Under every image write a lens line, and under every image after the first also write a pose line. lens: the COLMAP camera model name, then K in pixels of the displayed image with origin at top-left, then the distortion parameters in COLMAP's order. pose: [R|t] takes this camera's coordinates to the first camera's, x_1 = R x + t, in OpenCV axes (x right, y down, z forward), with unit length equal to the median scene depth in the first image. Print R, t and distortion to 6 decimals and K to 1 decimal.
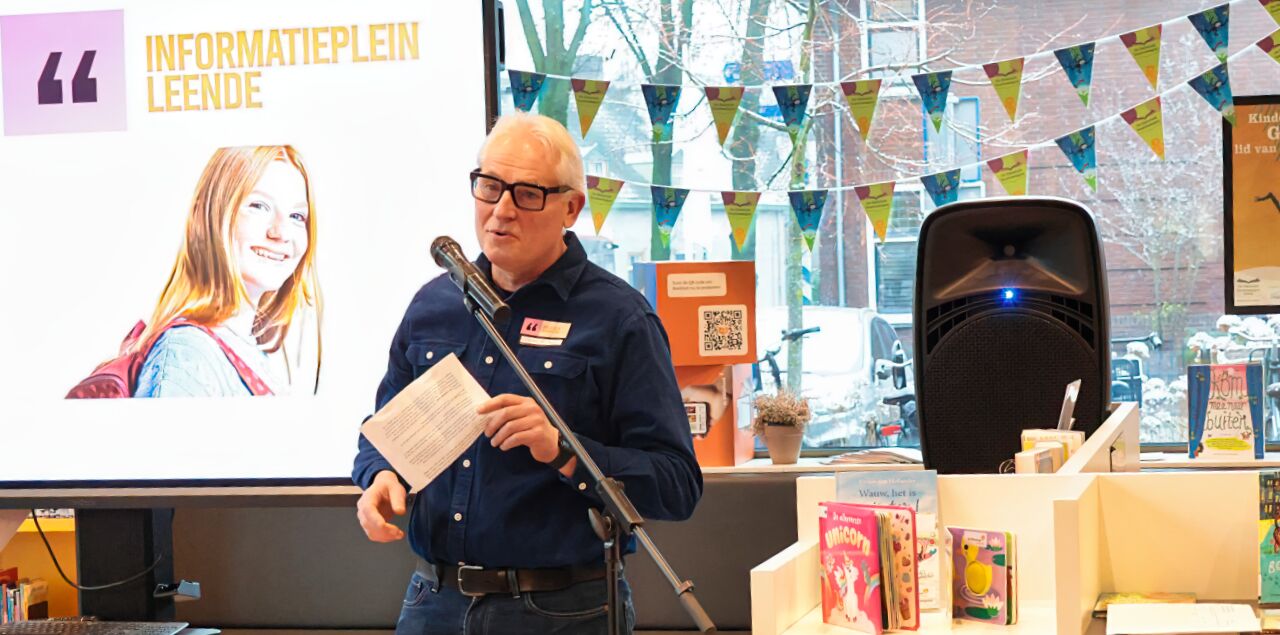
lens RADIAL K [[2391.3, 0, 639.4], [0, 2391.3, 370.0], [0, 0, 1]] dist [0.026386, -0.016207]
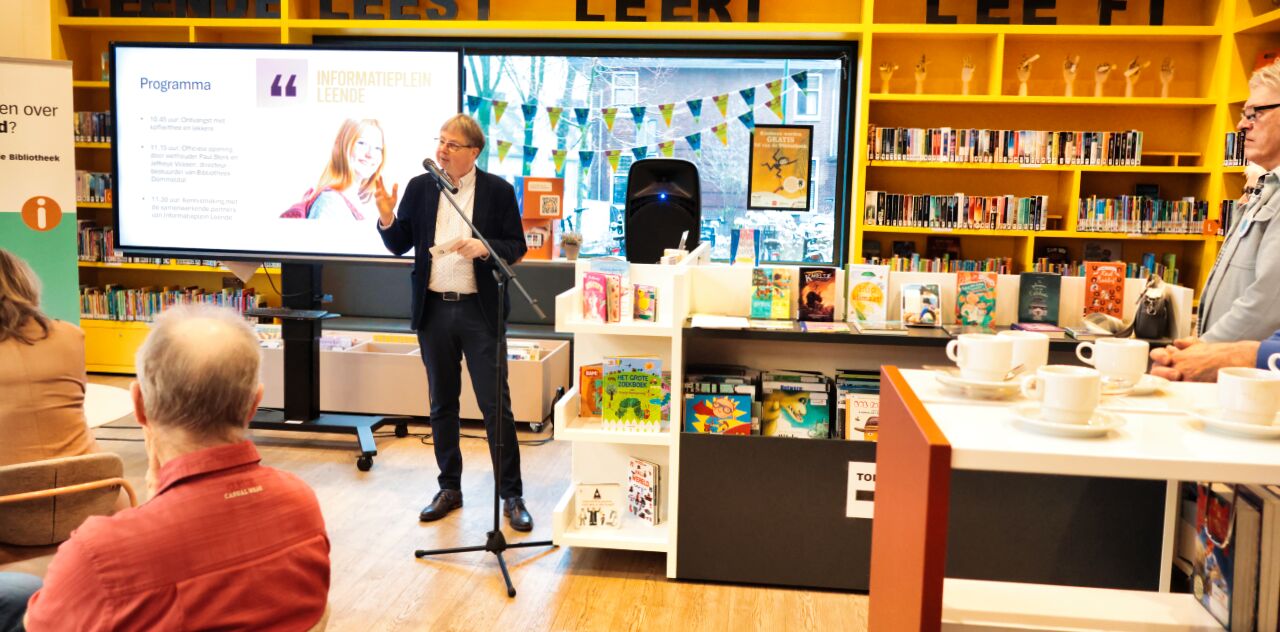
lens RADIAL K [[1117.8, 0, 640.0], [0, 1117.8, 316.0], [0, 0, 1]] dist [0.008446, -0.001886]
pose [[0.992598, 0.043564, 0.113365, 0.001162], [-0.049512, 0.997512, 0.050191, 0.035351], [-0.110896, -0.055432, 0.992285, -0.174499]]
